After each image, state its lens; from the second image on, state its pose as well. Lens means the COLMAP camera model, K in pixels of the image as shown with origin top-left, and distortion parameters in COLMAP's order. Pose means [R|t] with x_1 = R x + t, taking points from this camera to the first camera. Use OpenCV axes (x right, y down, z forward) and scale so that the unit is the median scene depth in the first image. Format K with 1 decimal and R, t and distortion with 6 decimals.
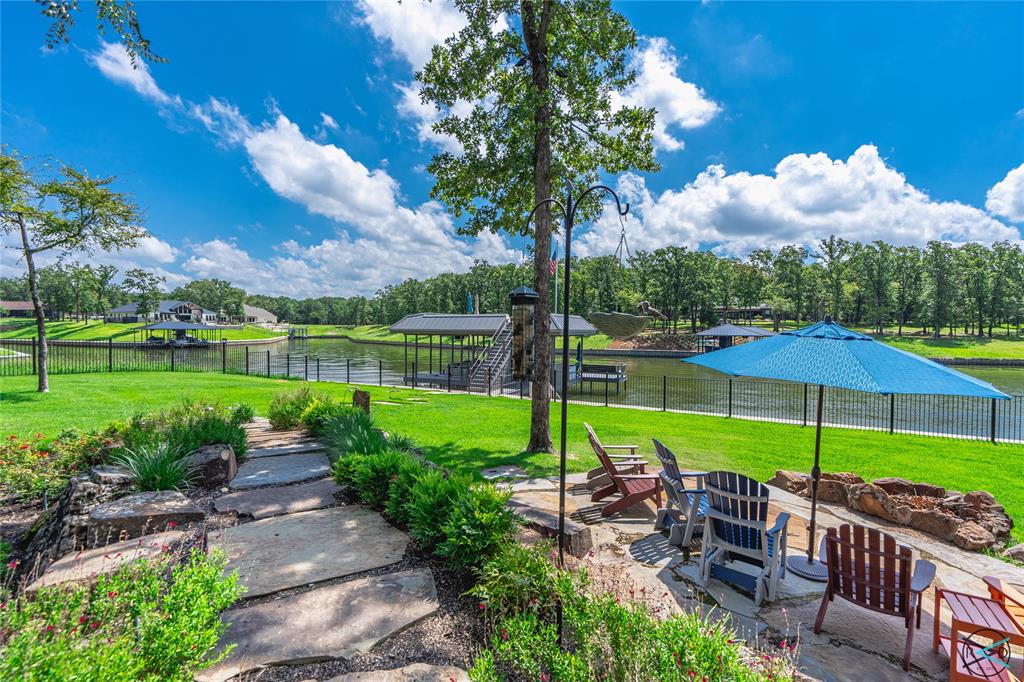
lens RADIAL K [[471.6, 0, 512.0], [0, 471.6, 341.0], [0, 0, 1]] dist [0.001626, 0.000656]
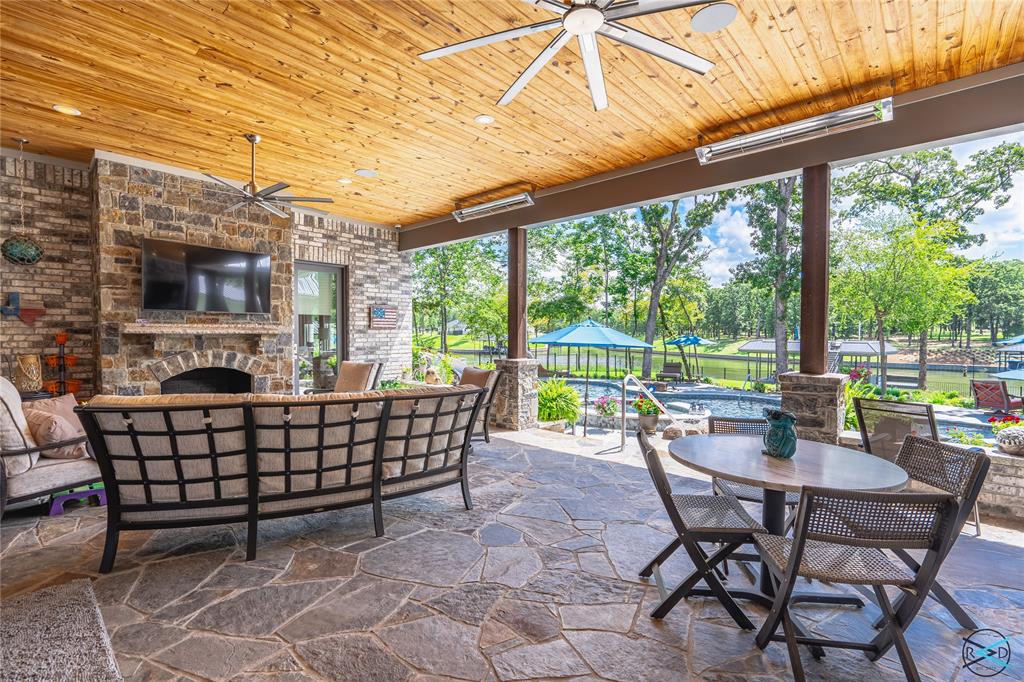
lens RADIAL K [[471.6, 0, 512.0], [0, 471.6, 341.0], [0, 0, 1]] dist [0.001626, 0.000656]
pose [[0.910137, 0.002406, -0.414300, -0.111436], [-0.006605, 0.999940, -0.008703, -0.012841], [0.414254, 0.010658, 0.910099, -0.288520]]
